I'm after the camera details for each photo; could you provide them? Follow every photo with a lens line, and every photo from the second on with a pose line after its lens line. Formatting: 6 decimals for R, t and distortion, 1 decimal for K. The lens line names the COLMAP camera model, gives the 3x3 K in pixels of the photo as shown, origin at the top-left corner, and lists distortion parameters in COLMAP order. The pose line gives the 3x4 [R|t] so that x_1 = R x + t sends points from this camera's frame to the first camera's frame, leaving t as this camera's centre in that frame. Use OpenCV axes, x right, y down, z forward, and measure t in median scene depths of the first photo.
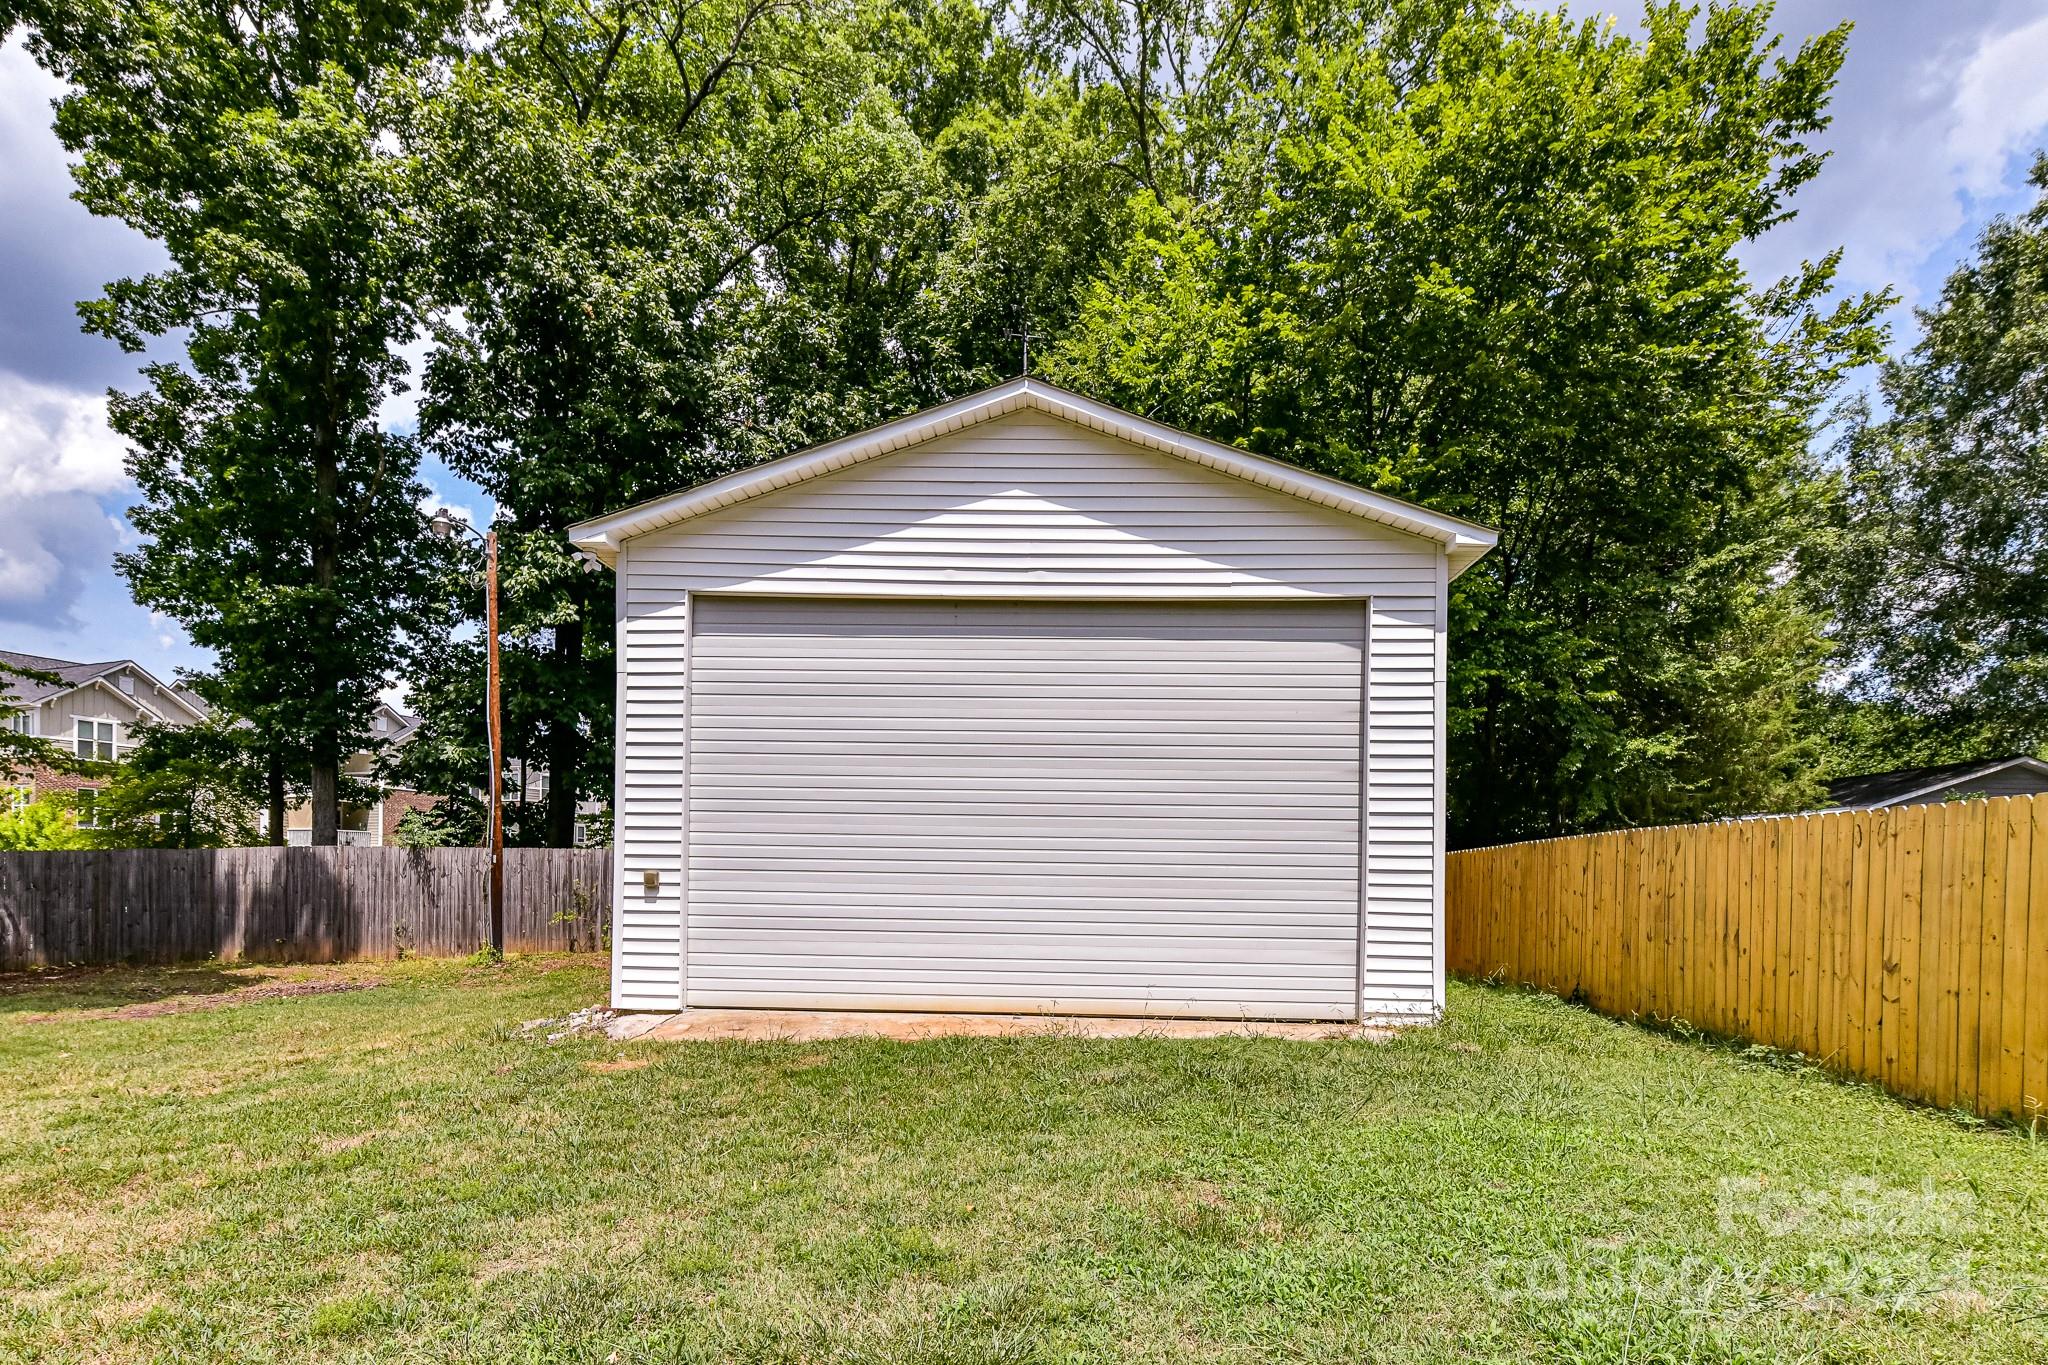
lens RADIAL K [[831.9, 0, 913.6], [0, 831.9, 894.0], [0, 0, 1]] dist [0.001798, 0.000068]
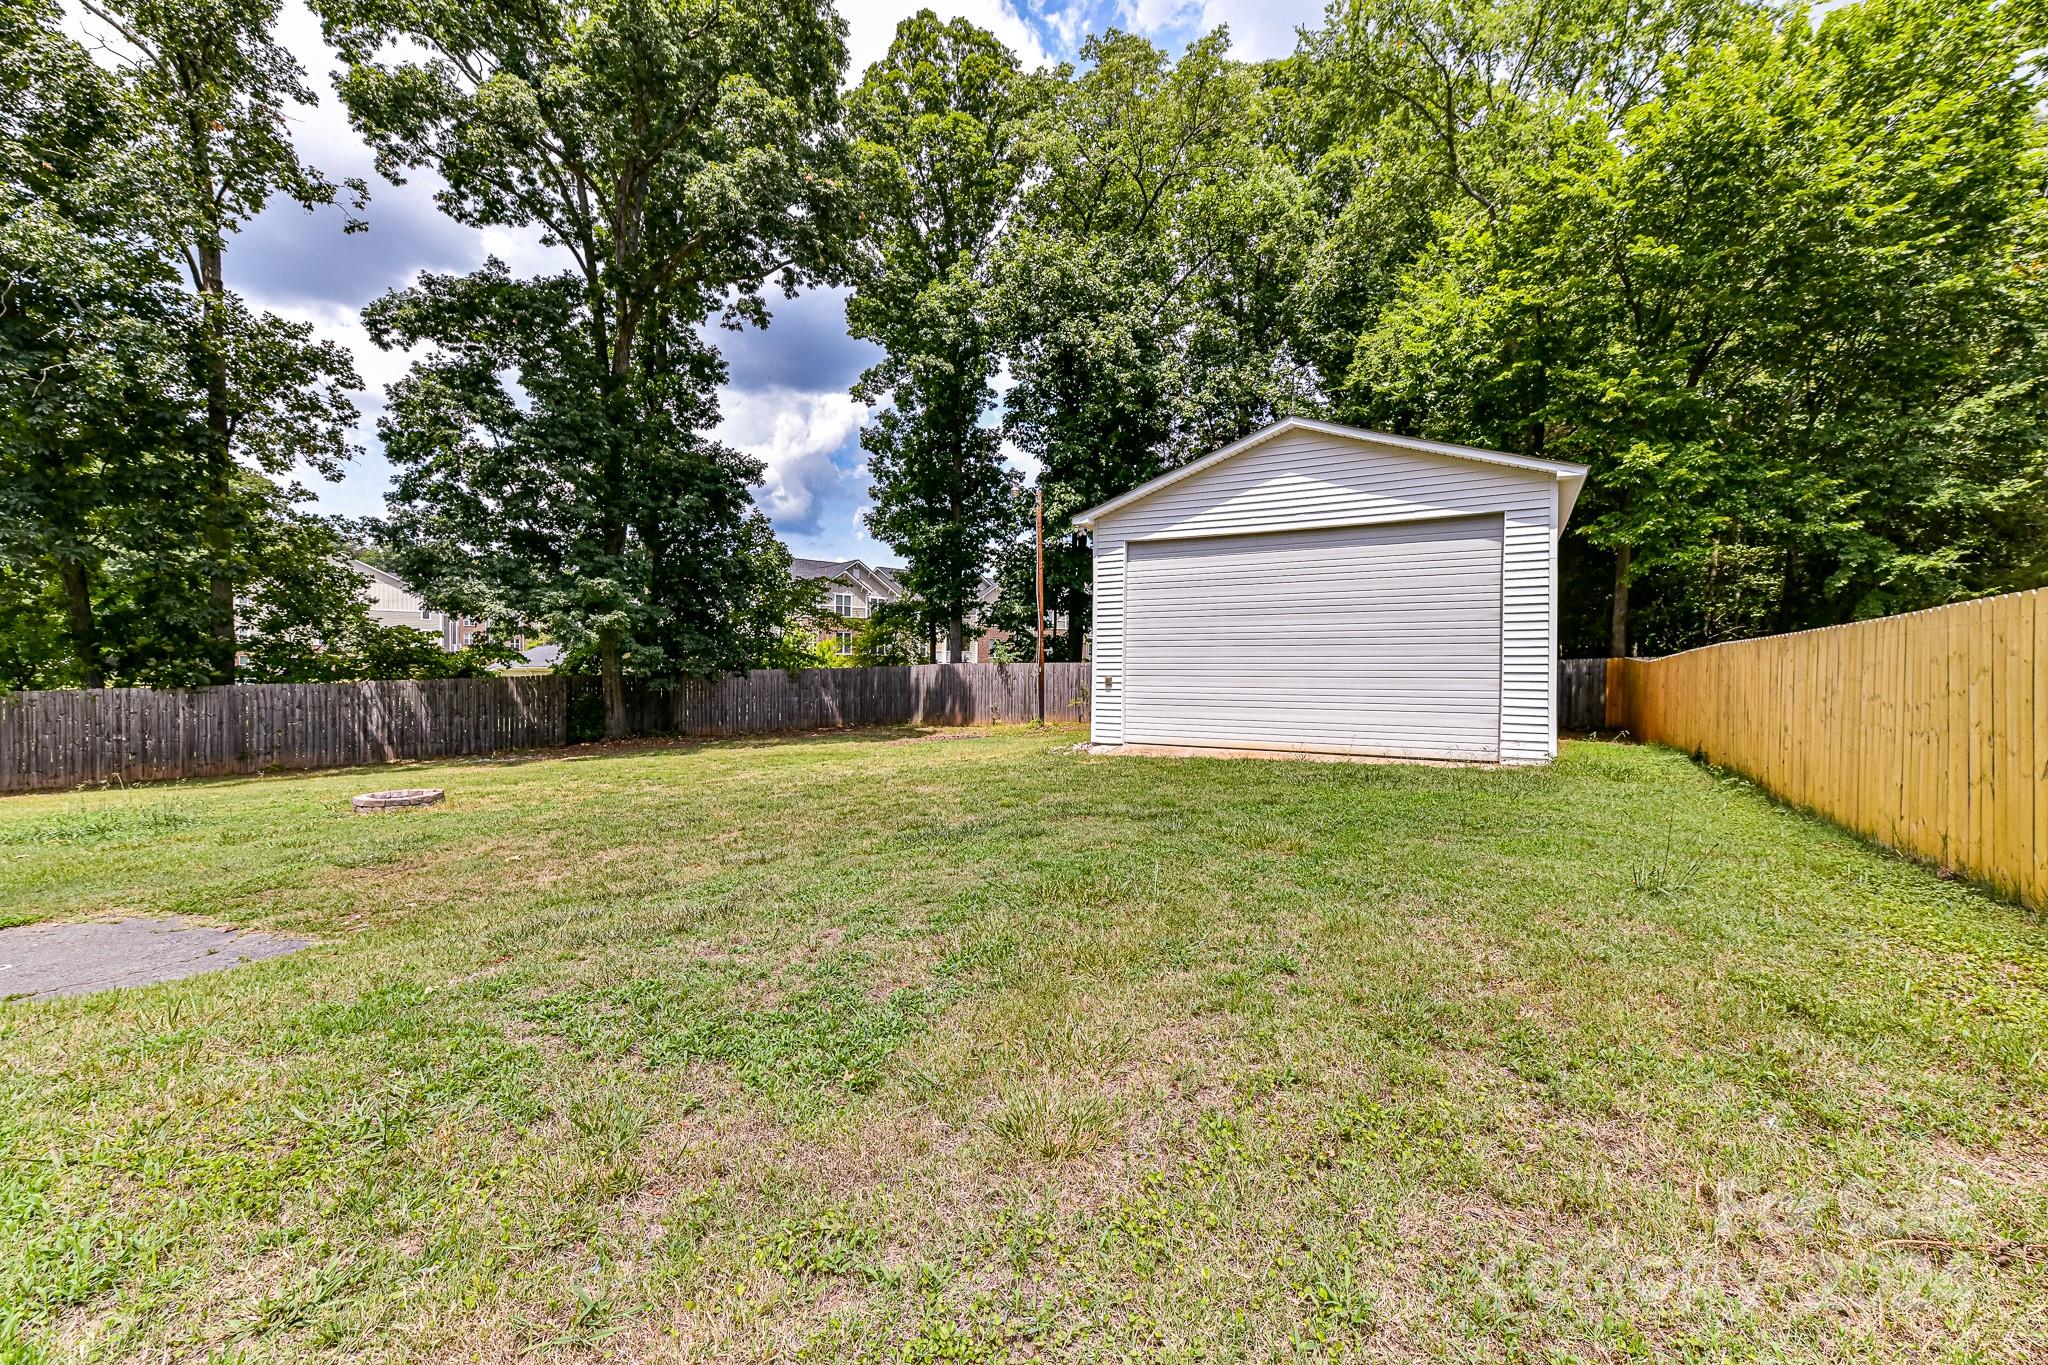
lens RADIAL K [[828.5, 0, 1022.2], [0, 828.5, 670.1], [0, 0, 1]] dist [0.001786, -0.000133]
pose [[0.885110, -0.012103, -0.465225, 0.266337], [-0.001226, 0.999598, -0.028337, 0.008970], [0.465381, 0.025652, 0.884739, -0.543155]]
